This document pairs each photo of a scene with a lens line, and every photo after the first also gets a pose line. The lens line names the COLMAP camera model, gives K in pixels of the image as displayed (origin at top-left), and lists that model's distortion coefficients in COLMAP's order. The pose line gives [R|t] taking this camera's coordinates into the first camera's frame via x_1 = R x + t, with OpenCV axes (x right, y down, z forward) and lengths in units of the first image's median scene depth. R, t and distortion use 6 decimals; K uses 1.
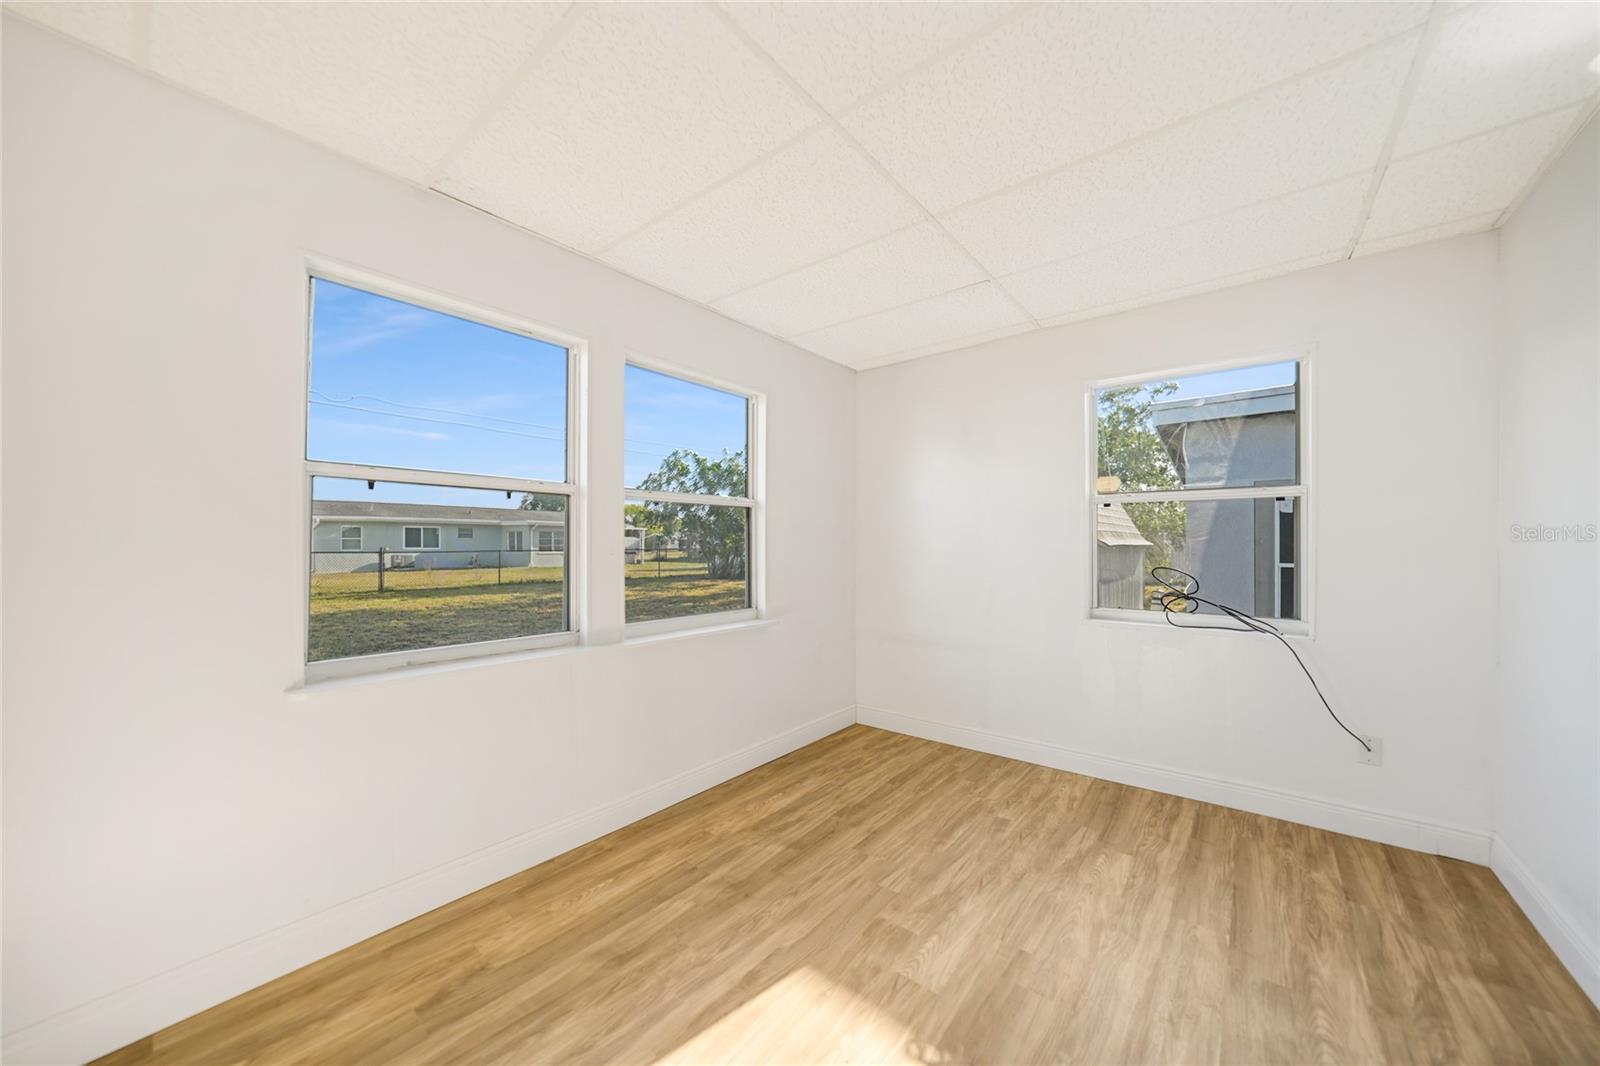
lens RADIAL K [[556.0, 0, 797.3], [0, 556.0, 542.1], [0, 0, 1]] dist [-0.025640, 0.005318]
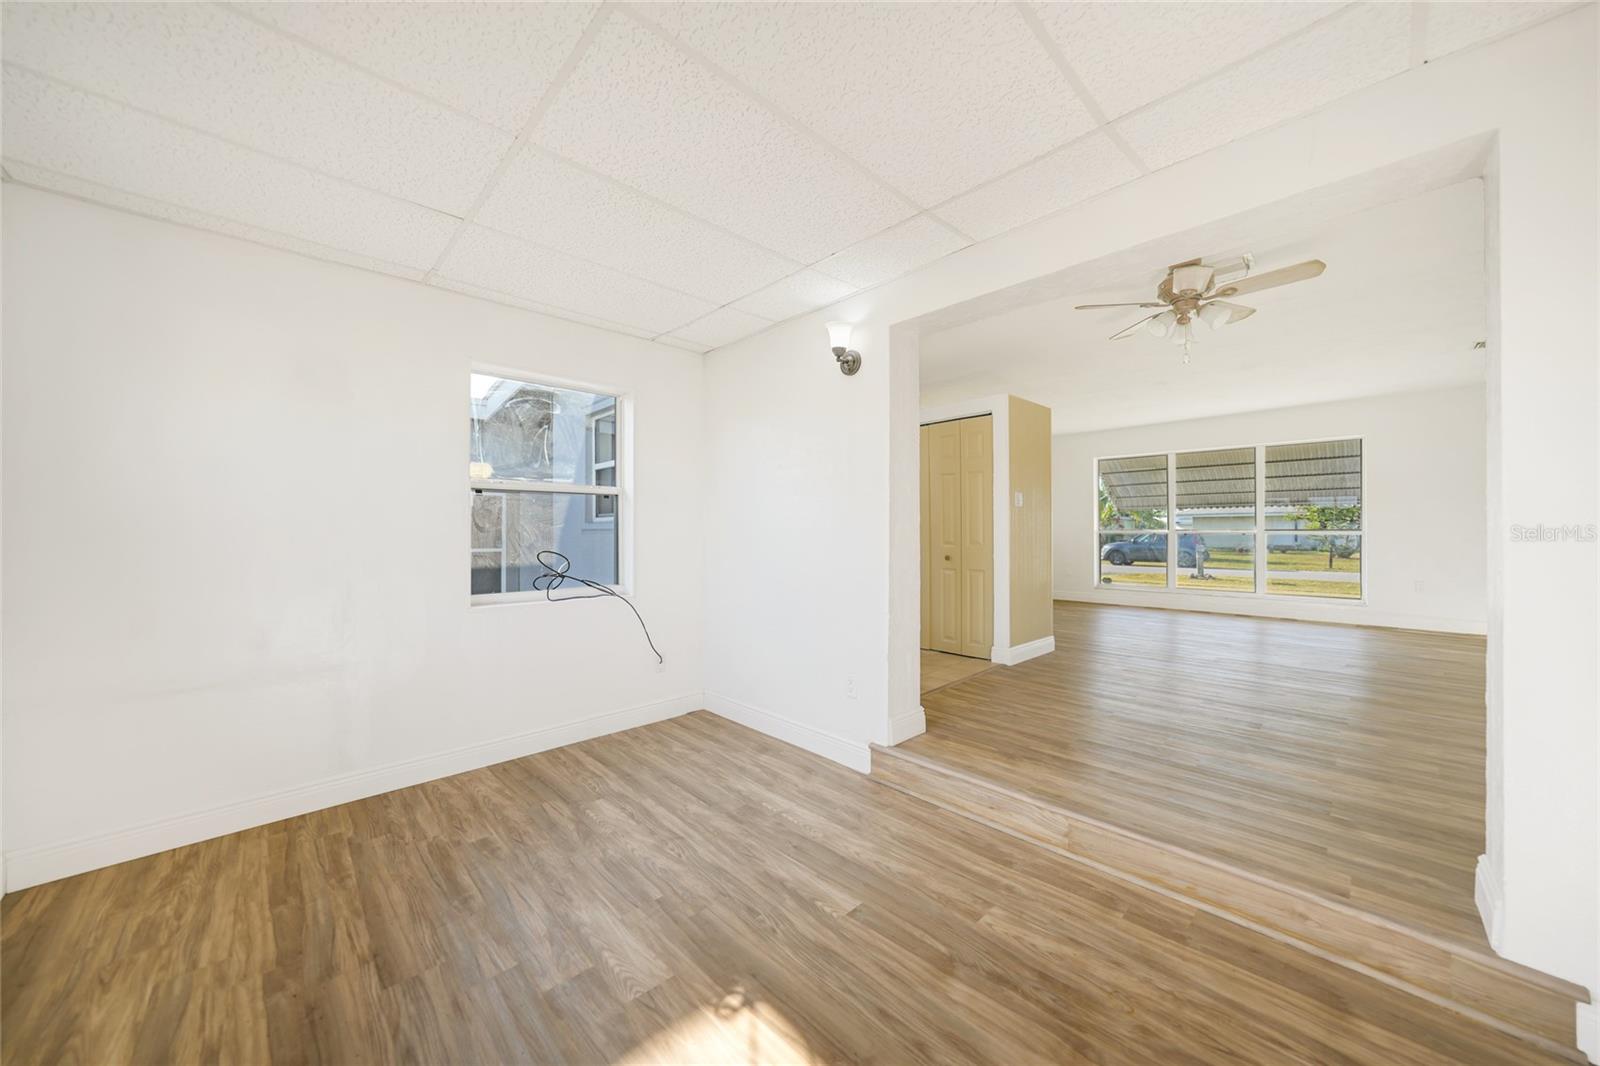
lens RADIAL K [[556.0, 0, 781.7], [0, 556.0, 537.3], [0, 0, 1]] dist [-0.025640, 0.005318]
pose [[0.145454, -0.012163, 0.989290, -0.430842], [-0.001933, 0.999919, 0.012578, 0.003100], [-0.989363, -0.003742, 0.145419, 0.402723]]
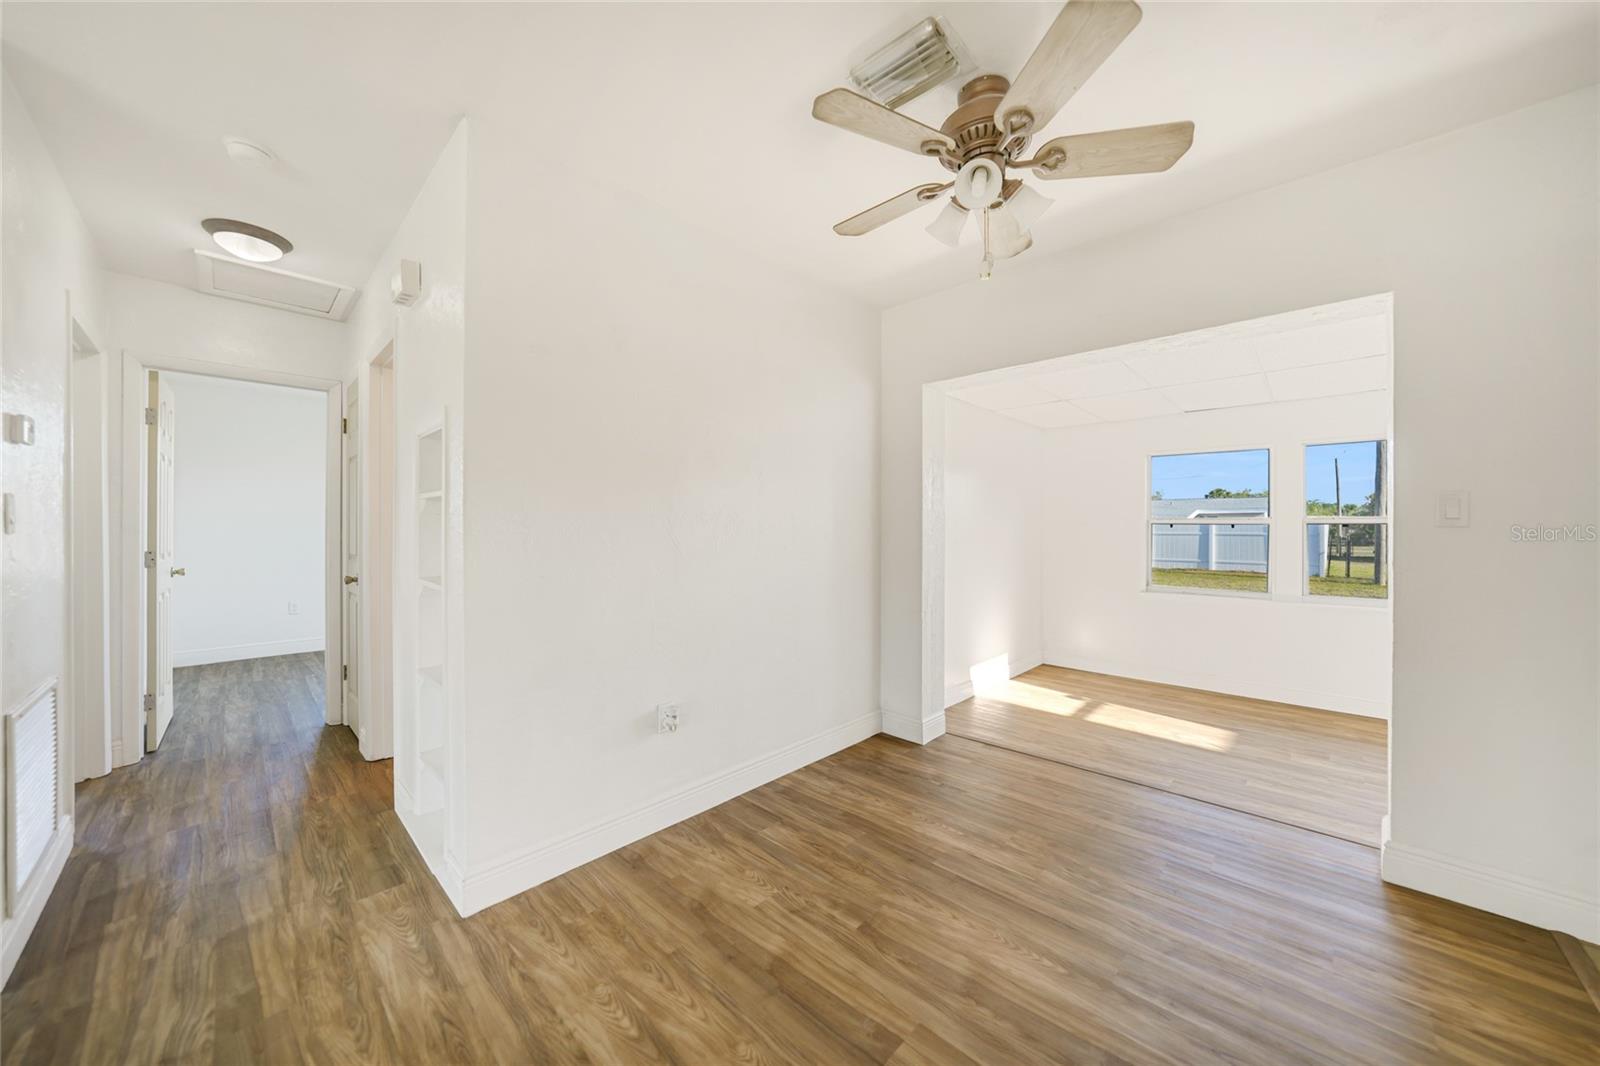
lens RADIAL K [[556.0, 0, 799.4], [0, 556.0, 529.4], [0, 0, 1]] dist [-0.025640, 0.005318]
pose [[-0.083793, 0.001757, -0.996482, 1.540868], [0.003160, 0.999994, 0.001497, -0.065818], [0.996478, -0.003023, -0.083798, -0.462067]]
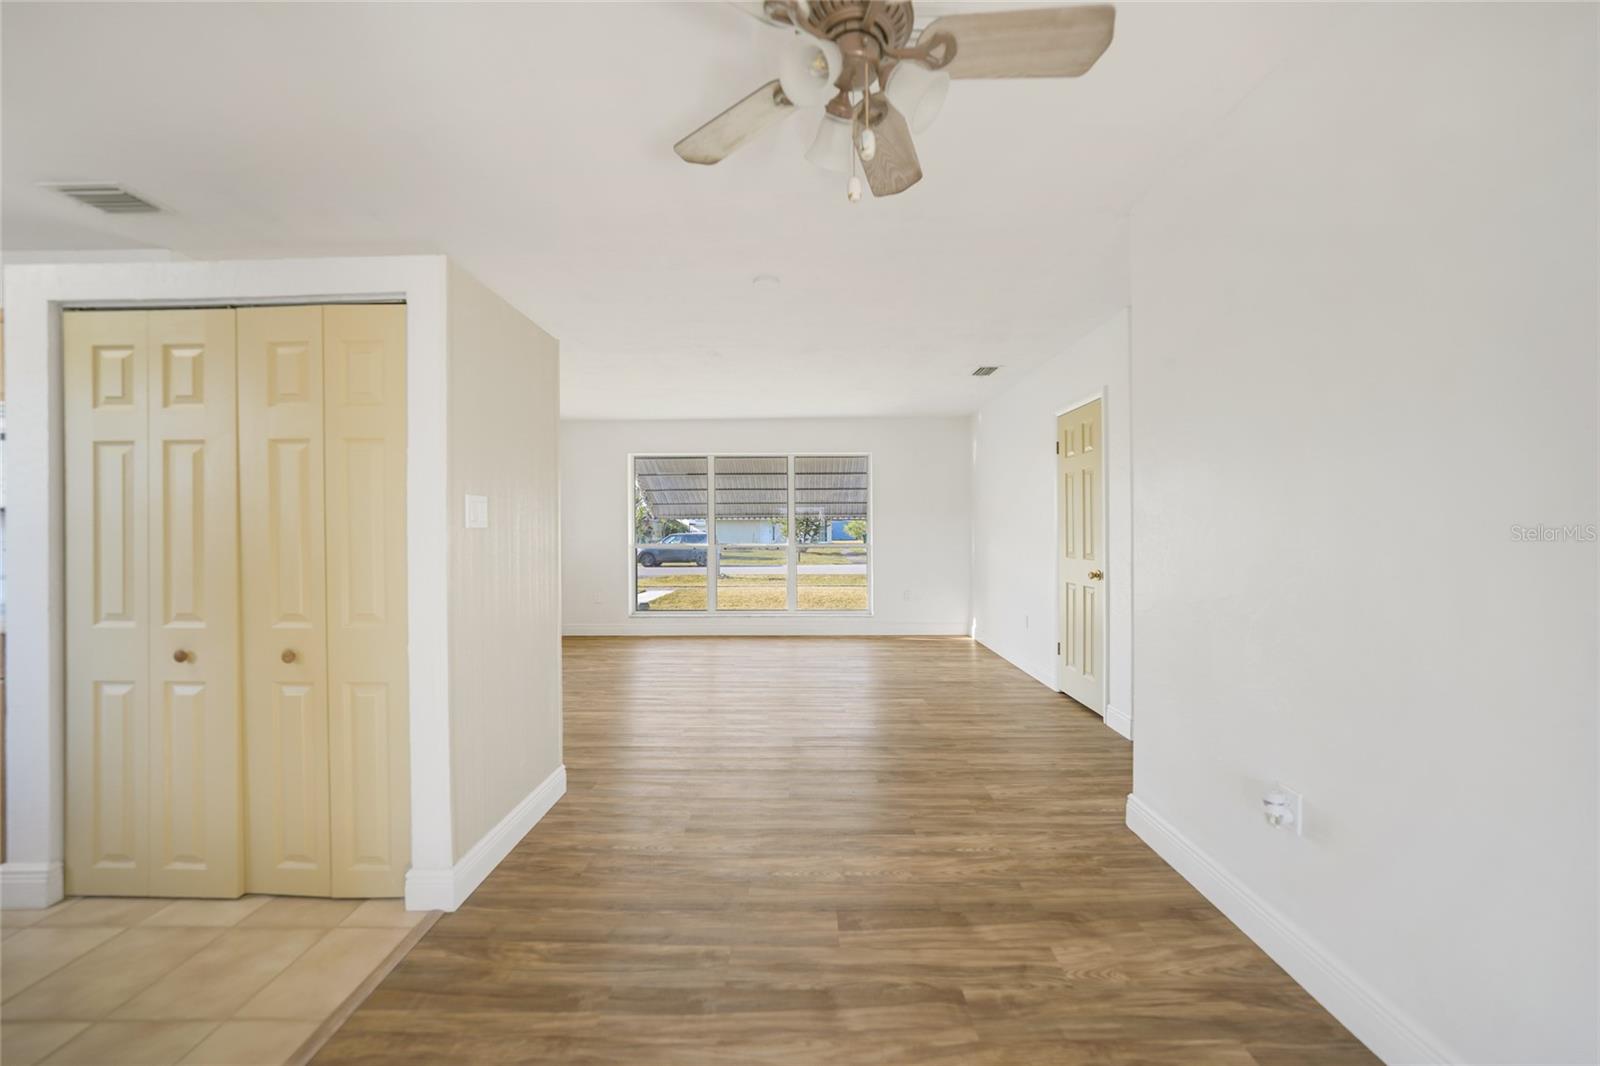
lens RADIAL K [[556.0, 0, 788.6], [0, 556.0, 528.4], [0, 0, 1]] dist [-0.025640, 0.005318]
pose [[-0.606671, 0.004918, 0.794938, 0.528818], [0.003056, 0.999988, -0.003854, -0.065305], [-0.794947, 0.000092, -0.606679, 0.040723]]
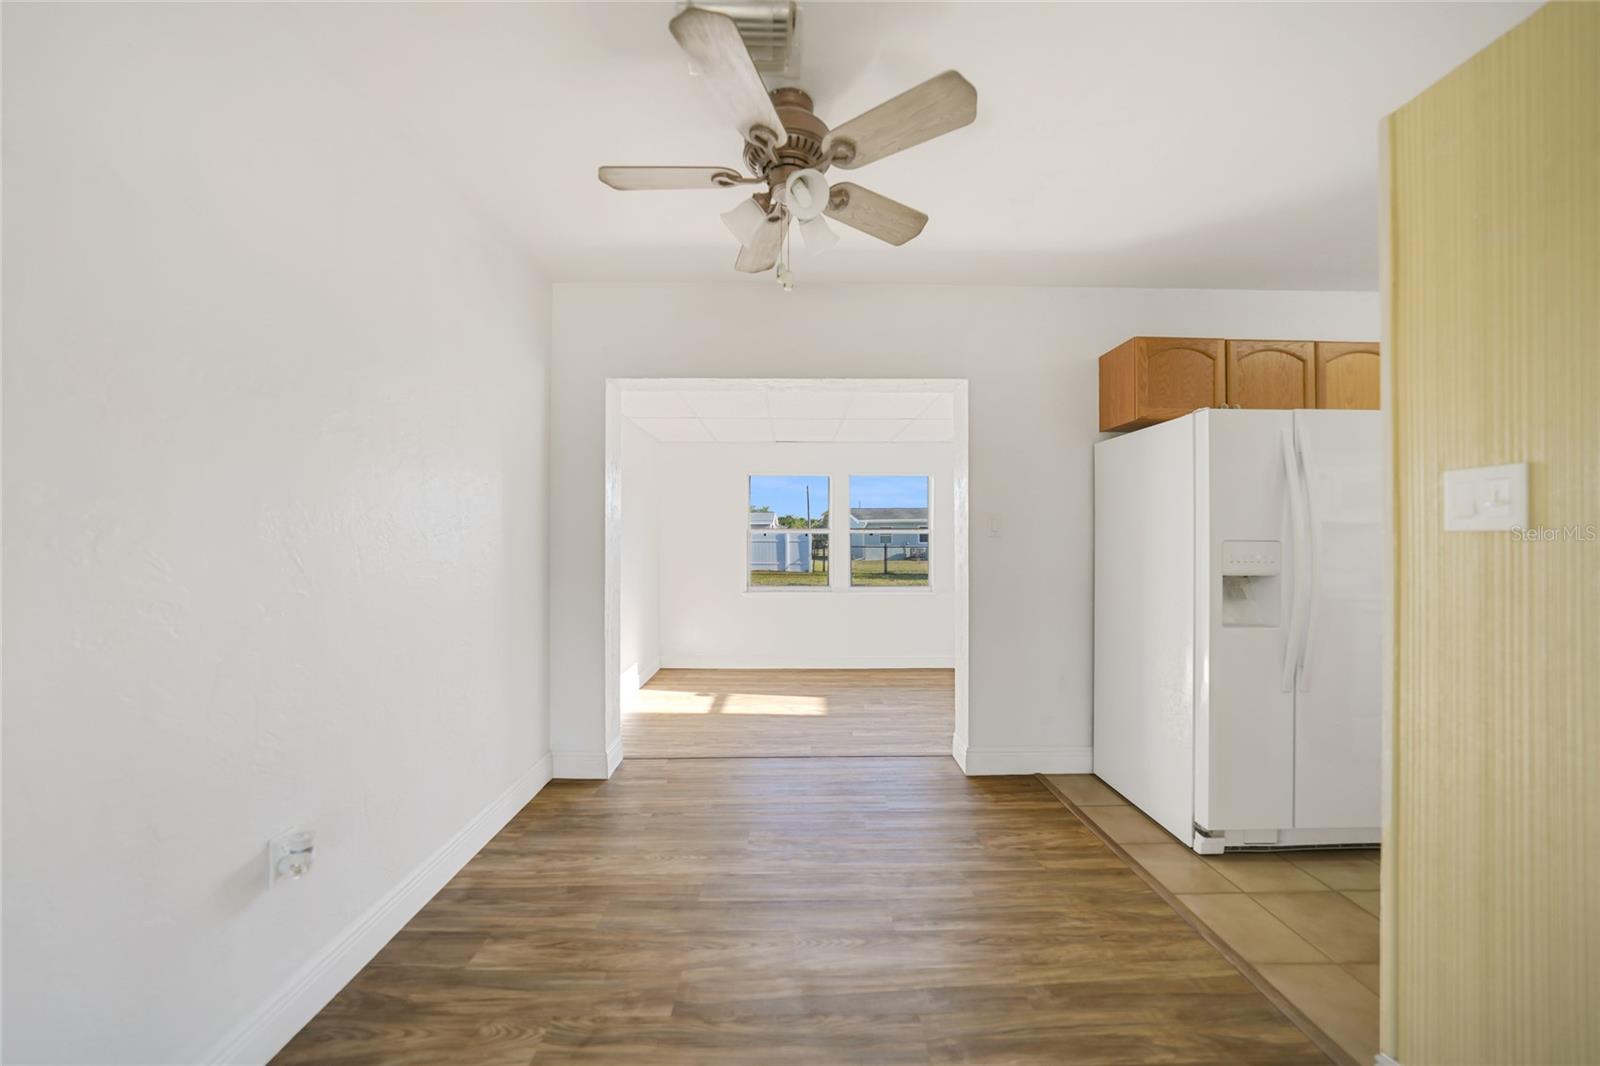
lens RADIAL K [[556.0, 0, 795.5], [0, 556.0, 532.7], [0, 0, 1]] dist [-0.025640, 0.005318]
pose [[0.633688, -0.006764, -0.773559, 1.385490], [0.003281, 0.999976, -0.006056, -0.067192], [0.773582, 0.001300, 0.633695, -0.703372]]
